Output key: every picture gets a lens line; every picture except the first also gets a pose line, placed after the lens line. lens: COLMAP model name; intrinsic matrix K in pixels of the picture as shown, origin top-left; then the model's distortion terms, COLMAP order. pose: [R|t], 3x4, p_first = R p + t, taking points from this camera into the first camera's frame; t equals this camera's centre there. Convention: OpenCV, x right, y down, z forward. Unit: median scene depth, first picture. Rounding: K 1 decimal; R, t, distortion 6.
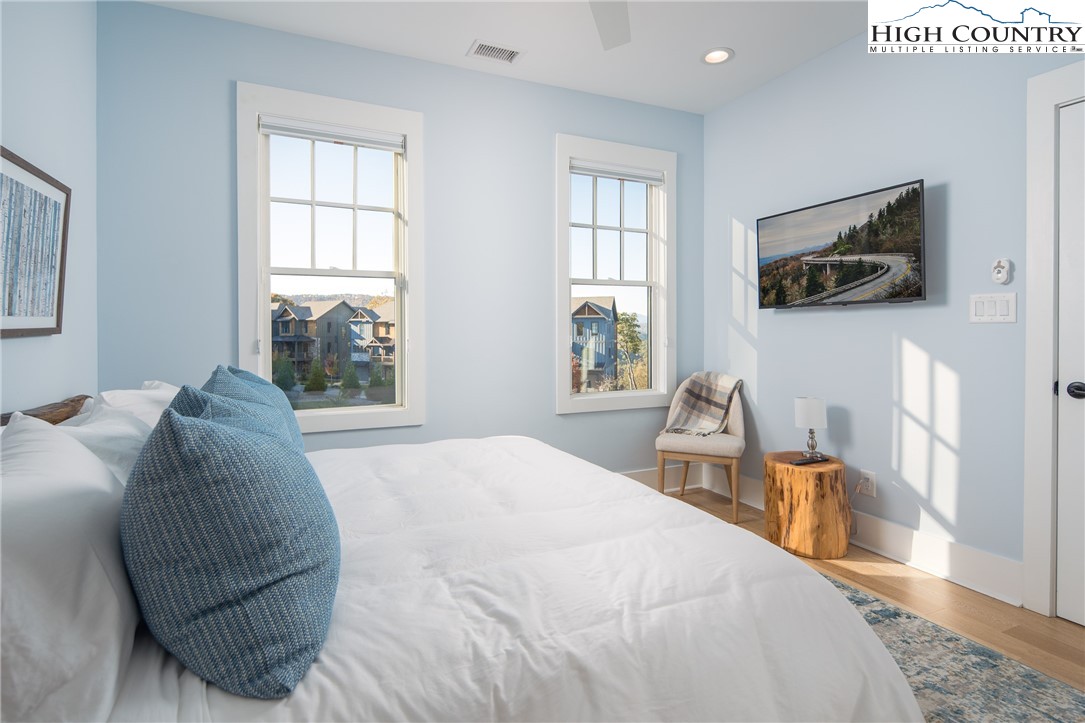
lens RADIAL K [[542.1, 0, 546.1], [0, 542.1, 325.9], [0, 0, 1]] dist [0.005792, -0.001085]
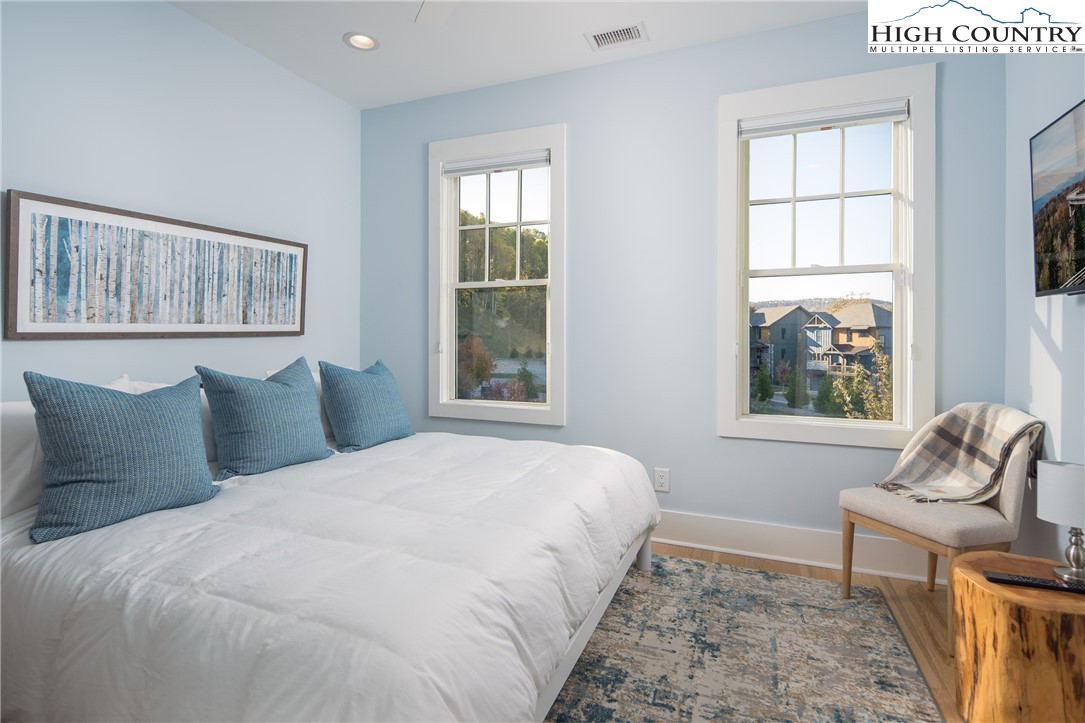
lens RADIAL K [[542.1, 0, 535.6], [0, 542.1, 331.7], [0, 0, 1]] dist [0.005792, -0.001085]
pose [[0.684484, -0.001646, -0.729026, 0.413190], [0.000912, 0.999999, -0.001402, 0.004297], [0.729027, 0.000295, 0.684484, 0.218391]]
